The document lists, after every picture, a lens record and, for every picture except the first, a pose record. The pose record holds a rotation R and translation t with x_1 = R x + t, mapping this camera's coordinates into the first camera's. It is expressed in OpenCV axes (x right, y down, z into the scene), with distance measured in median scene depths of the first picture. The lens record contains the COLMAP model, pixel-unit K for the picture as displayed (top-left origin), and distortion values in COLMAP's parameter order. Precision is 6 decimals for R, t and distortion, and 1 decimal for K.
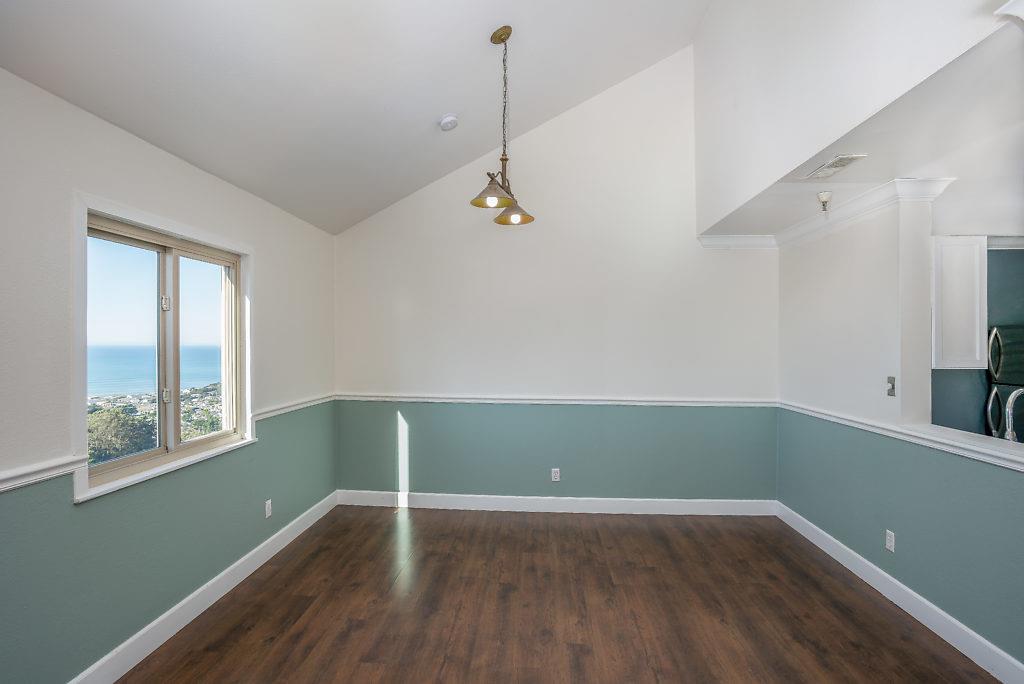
lens RADIAL K [[506.3, 0, 513.5], [0, 506.3, 342.2], [0, 0, 1]] dist [-0.030670, 0.004005]
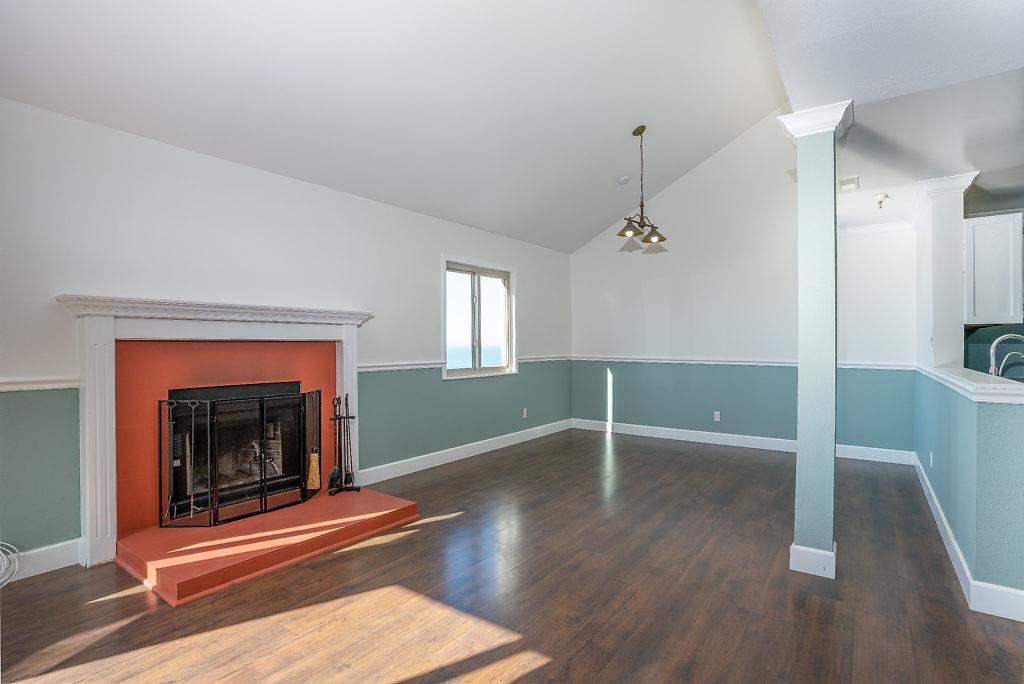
lens RADIAL K [[506.3, 0, 536.2], [0, 506.3, 337.7], [0, 0, 1]] dist [-0.030670, 0.004005]
pose [[0.872109, -0.007486, -0.489255, 0.458144], [0.004098, 0.999960, -0.007995, 0.083404], [0.489295, 0.004967, 0.872104, -0.587778]]
